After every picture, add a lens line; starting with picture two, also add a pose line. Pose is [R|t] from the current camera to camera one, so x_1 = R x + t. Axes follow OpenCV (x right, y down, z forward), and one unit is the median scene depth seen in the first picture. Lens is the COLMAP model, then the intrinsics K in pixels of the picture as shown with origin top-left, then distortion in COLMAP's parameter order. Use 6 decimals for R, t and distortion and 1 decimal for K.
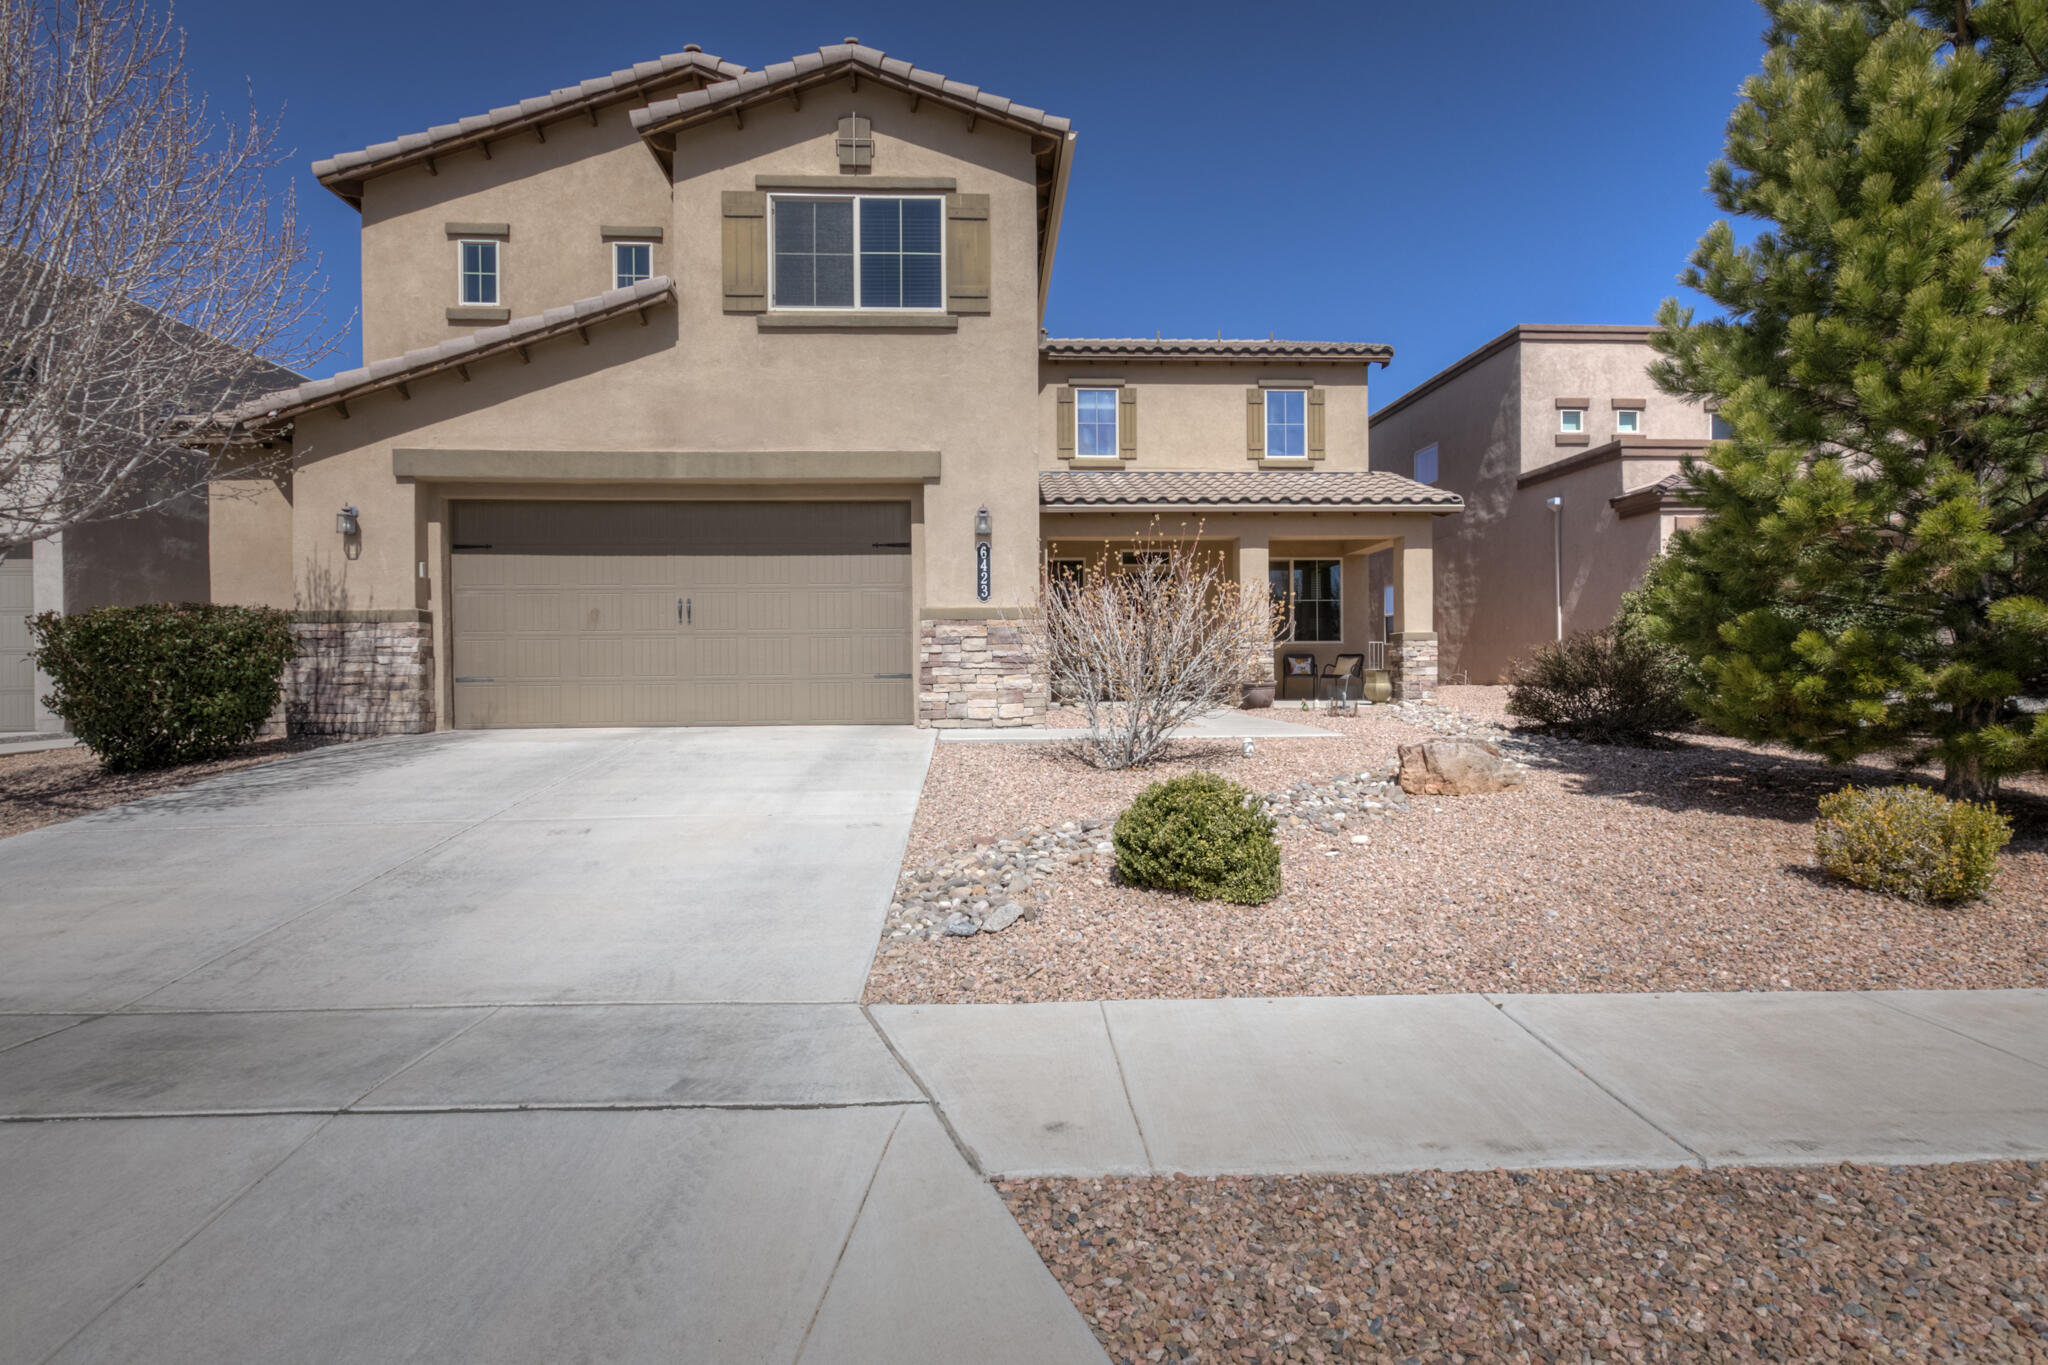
lens RADIAL K [[1066.4, 0, 1024.0], [0, 1066.4, 682.5], [0, 0, 1]] dist [0.004717, 0.001098]
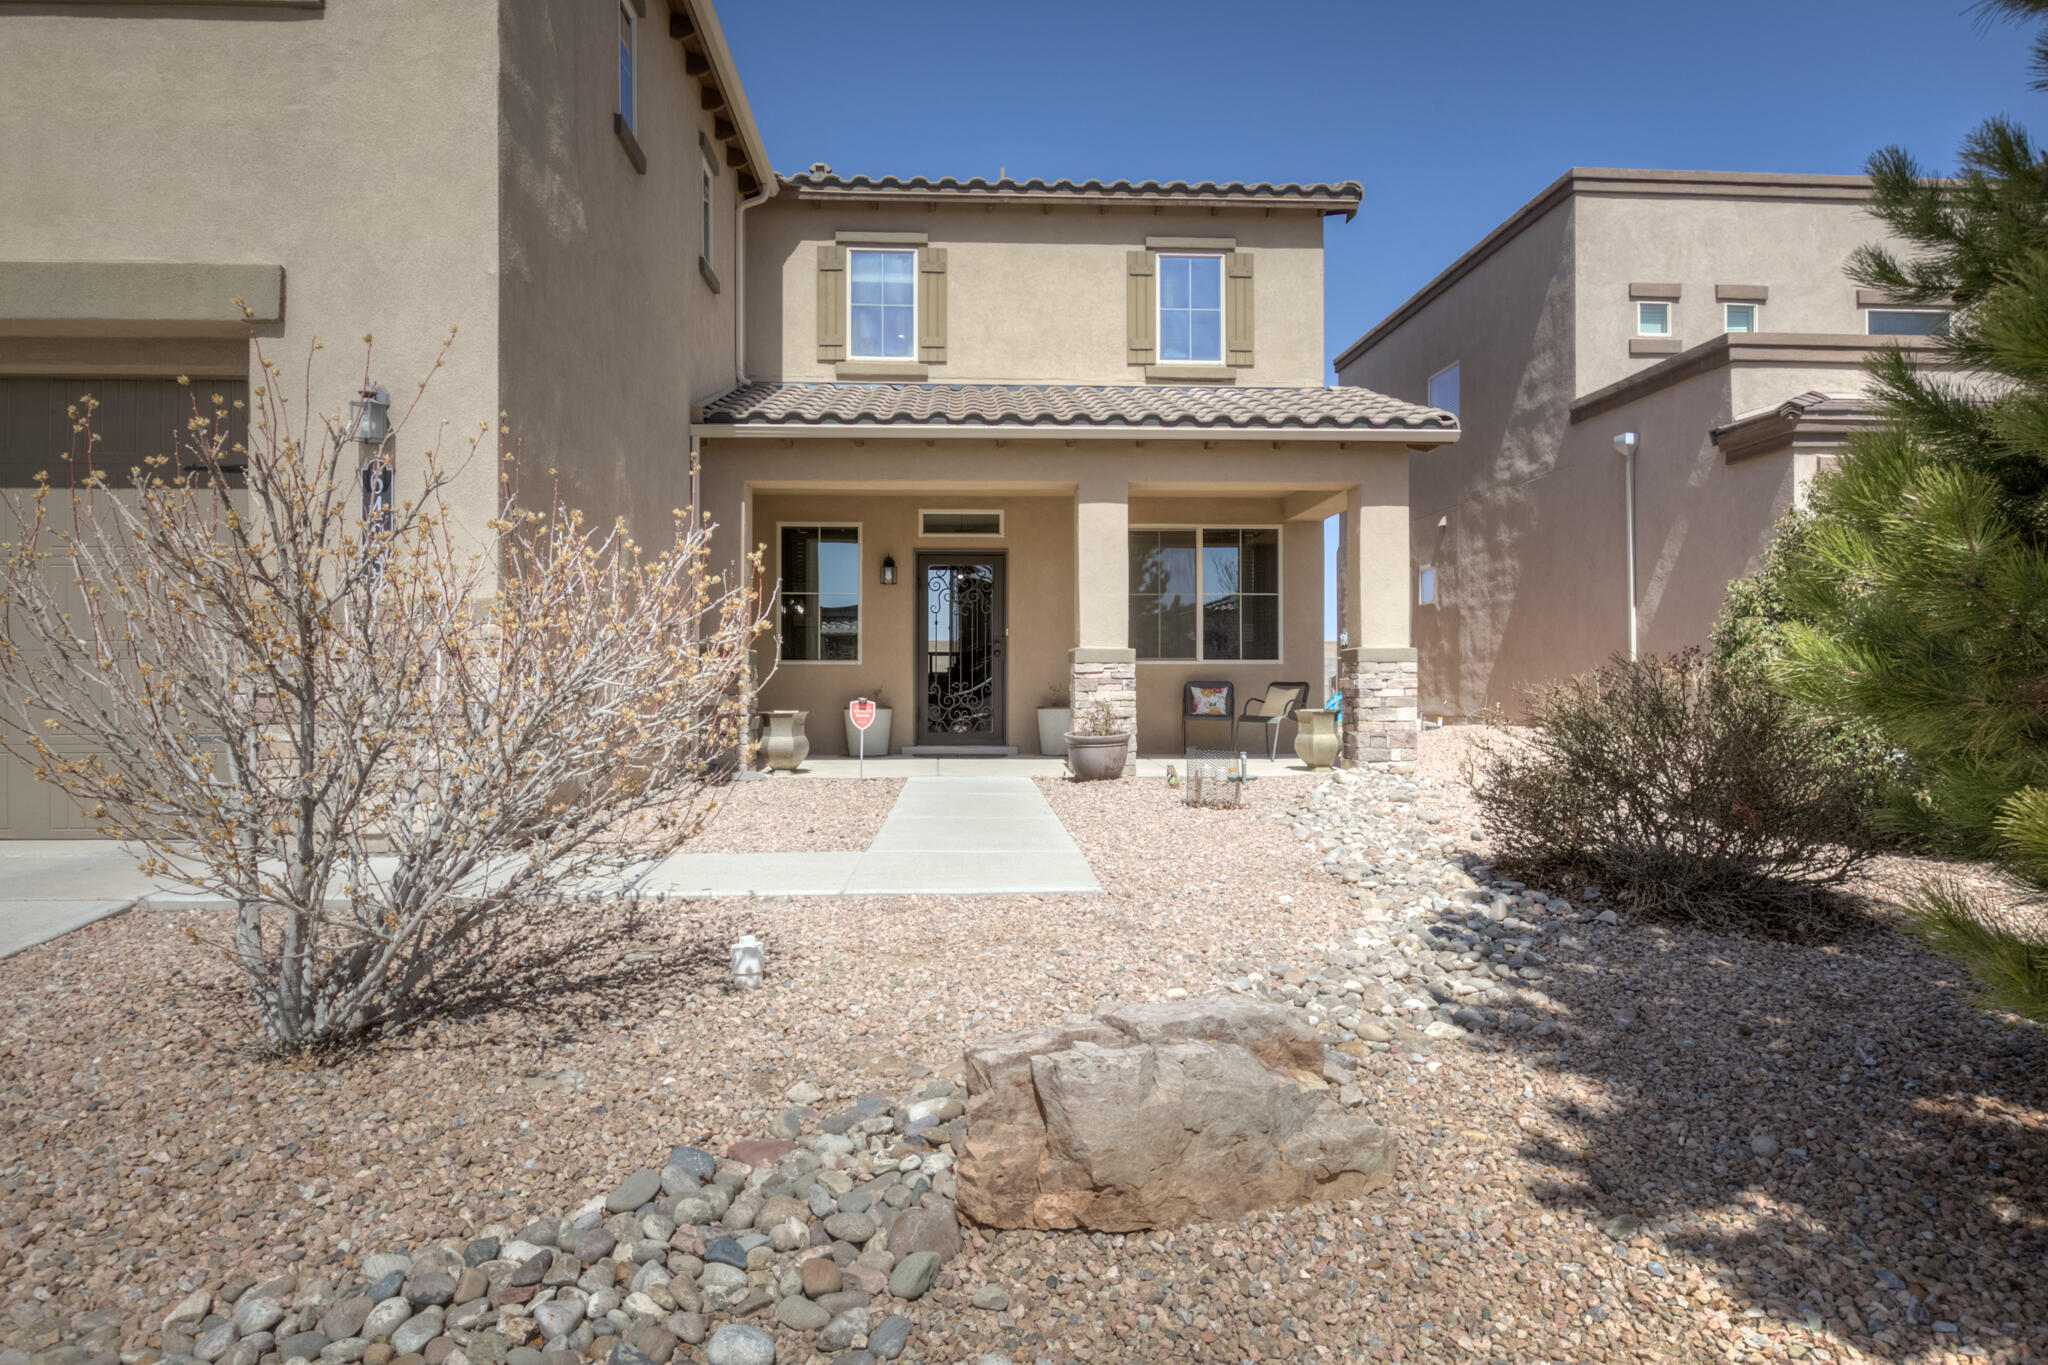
lens RADIAL K [[1303.9, 0, 1024.0], [0, 1303.9, 682.5], [0, 0, 1]] dist [0.001152, -0.000779]
pose [[0.999953, 0.004028, 0.008830, 0.144949], [-0.003919, 0.999917, -0.012302, -0.016252], [-0.008878, 0.012267, 0.999885, 0.251202]]
